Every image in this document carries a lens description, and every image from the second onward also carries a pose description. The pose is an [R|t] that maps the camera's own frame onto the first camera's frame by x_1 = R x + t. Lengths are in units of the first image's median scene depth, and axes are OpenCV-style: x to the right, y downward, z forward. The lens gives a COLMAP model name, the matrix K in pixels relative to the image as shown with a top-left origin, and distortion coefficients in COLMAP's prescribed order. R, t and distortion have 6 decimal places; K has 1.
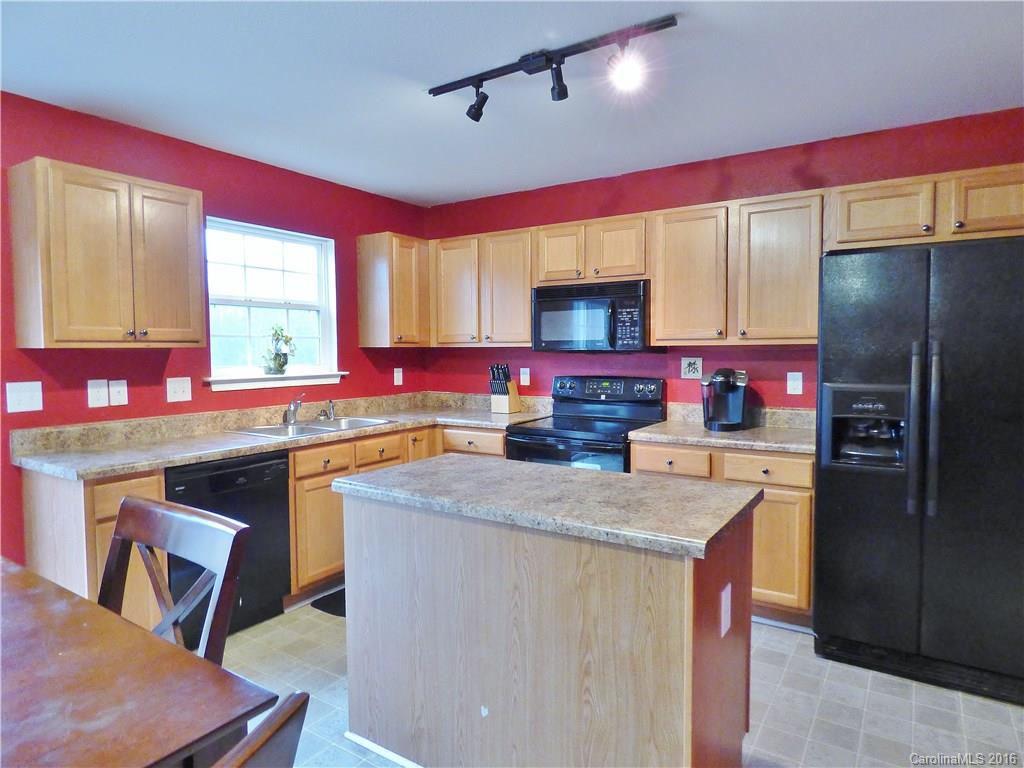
lens RADIAL K [[614.4, 0, 511.5], [0, 614.4, 378.9], [0, 0, 1]] dist [-0.014535, -0.000279]
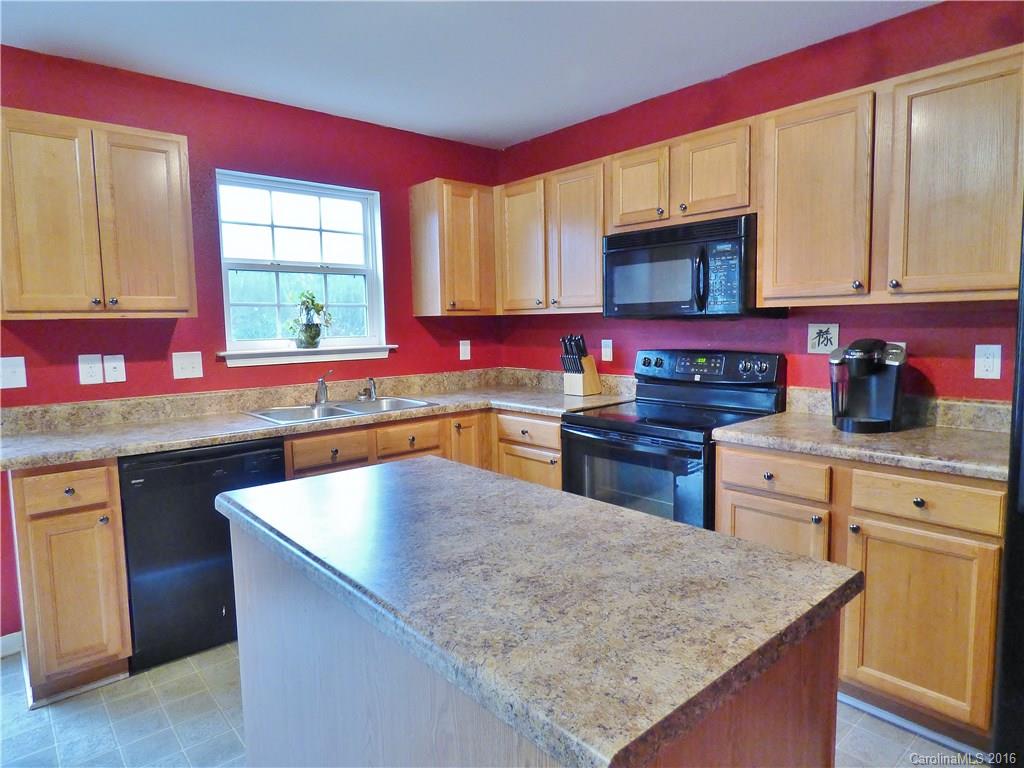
lens RADIAL K [[614.4, 0, 511.5], [0, 614.4, 378.9], [0, 0, 1]] dist [-0.014535, -0.000279]
pose [[0.964148, 0.012926, -0.265049, 0.142167], [-0.000986, 0.998981, 0.045129, -0.003106], [0.265362, -0.043250, 0.963178, 0.236439]]
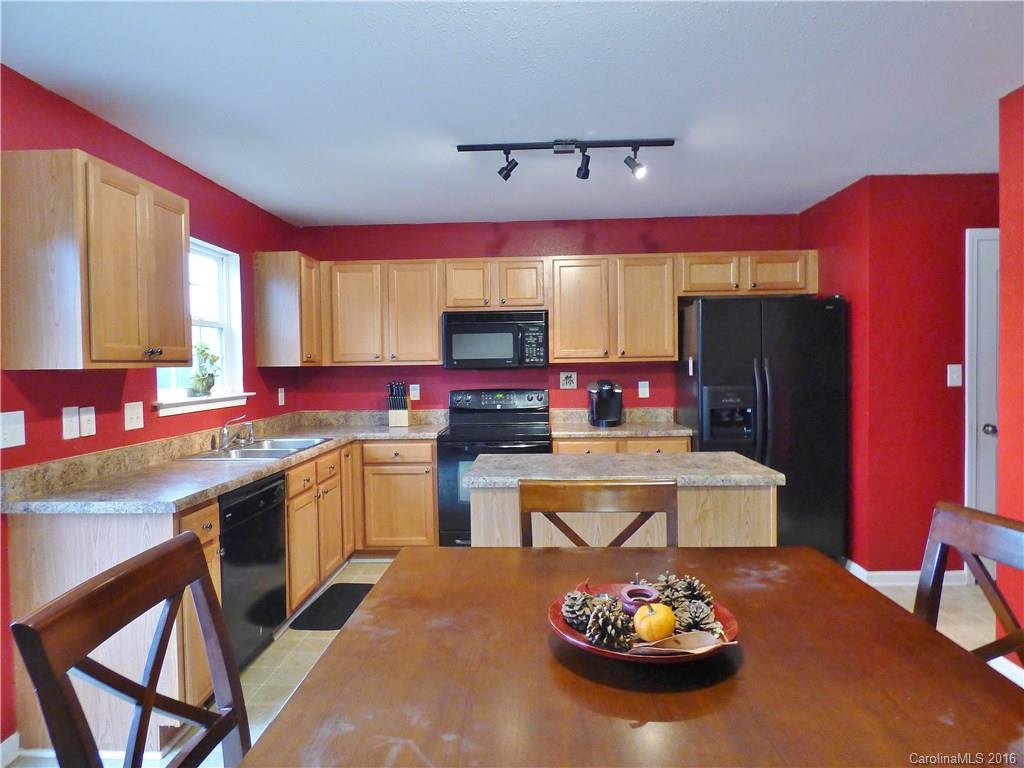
lens RADIAL K [[614.7, 0, 510.6], [0, 614.7, 383.2], [0, 0, 1]] dist [-0.010961, 0.001561]
pose [[0.860029, -0.023433, 0.509707, -0.480910], [0.035754, 0.999257, -0.014387, 0.002389], [-0.508992, 0.030597, 0.860227, -0.037066]]
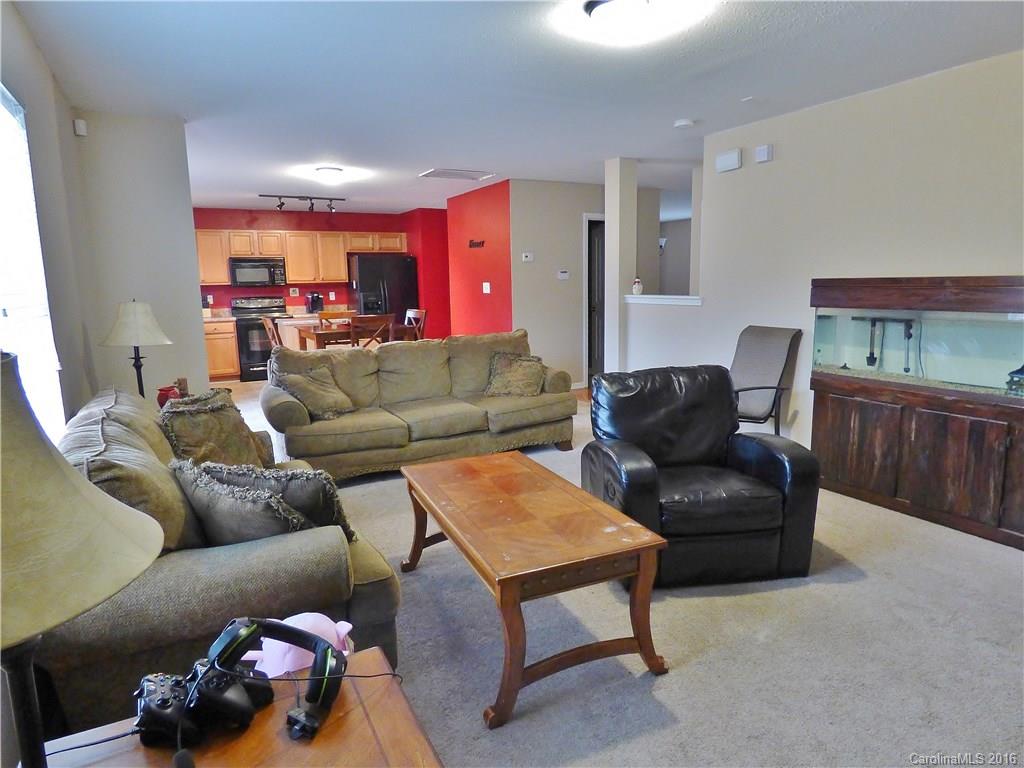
lens RADIAL K [[614.7, 0, 510.6], [0, 614.7, 383.2], [0, 0, 1]] dist [-0.010961, 0.001561]
pose [[0.468238, -0.148999, 0.870949, -1.647735], [0.060631, 0.988775, 0.136560, 0.066071], [-0.881520, -0.011136, 0.472016, -1.058566]]
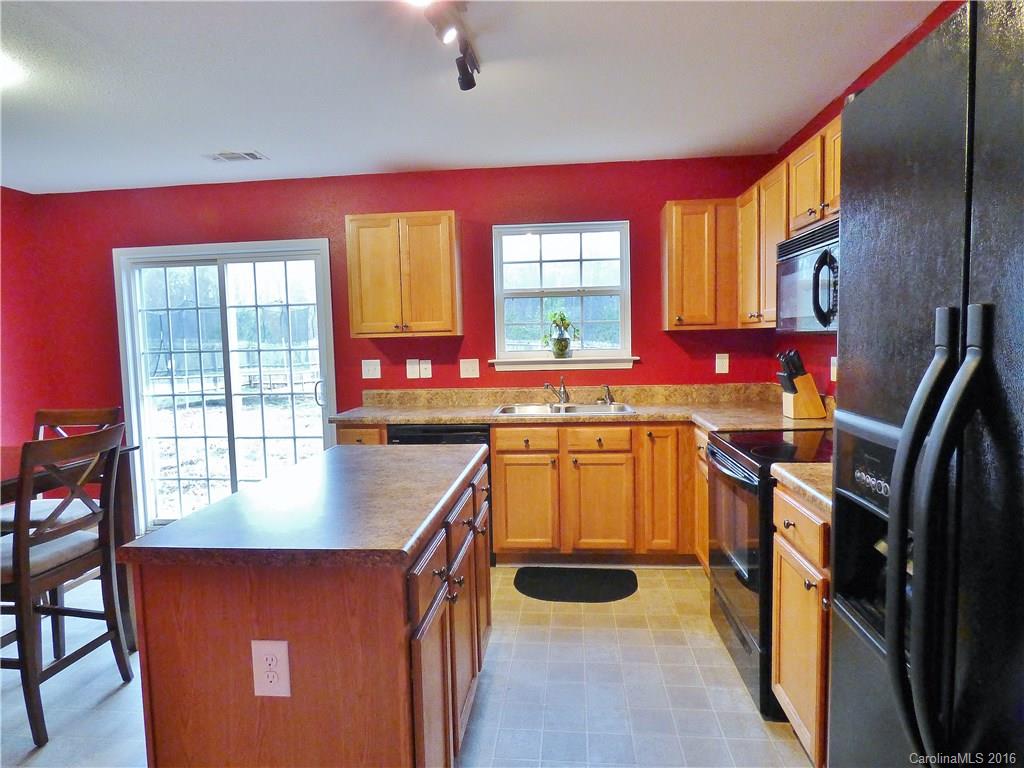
lens RADIAL K [[614.7, 0, 510.6], [0, 614.7, 383.2], [0, 0, 1]] dist [-0.010961, 0.001561]
pose [[0.470106, 0.058894, -0.880643, 0.569814], [-0.023145, 0.998251, 0.054404, -0.021258], [0.882307, -0.005193, 0.470647, 0.434366]]
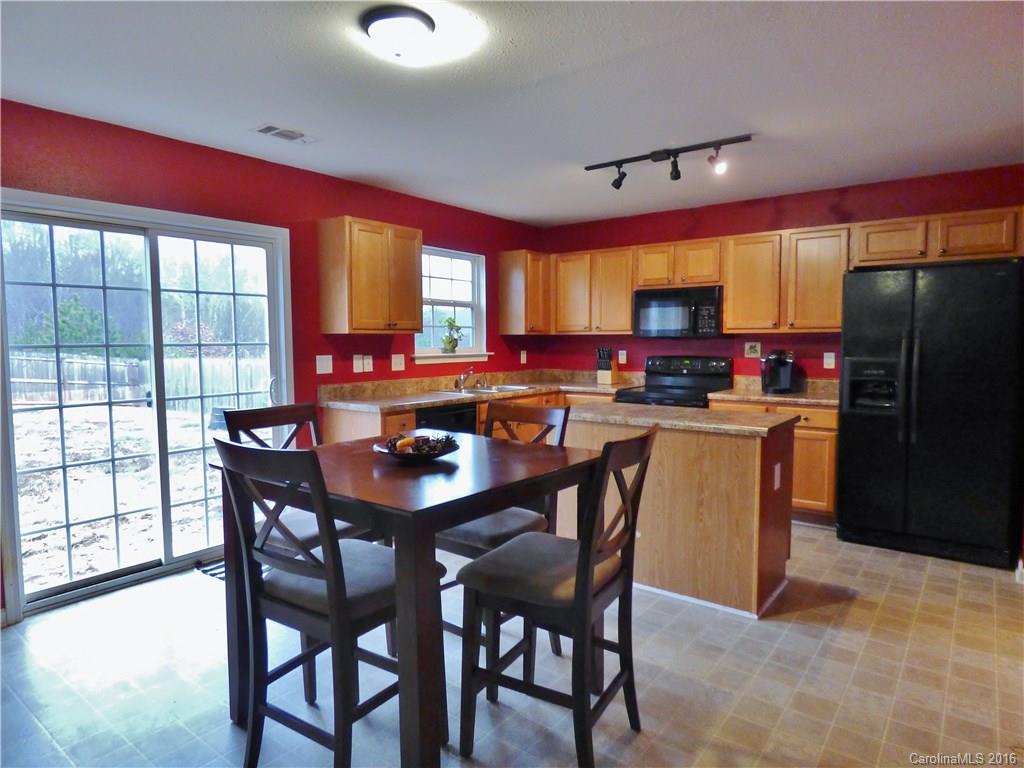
lens RADIAL K [[614.7, 0, 510.6], [0, 614.7, 383.2], [0, 0, 1]] dist [-0.010961, 0.001561]
pose [[0.997256, 0.006830, -0.073716, -0.149093], [-0.005240, 0.999750, 0.021735, 0.031033], [0.073846, -0.021289, 0.997042, -0.422192]]
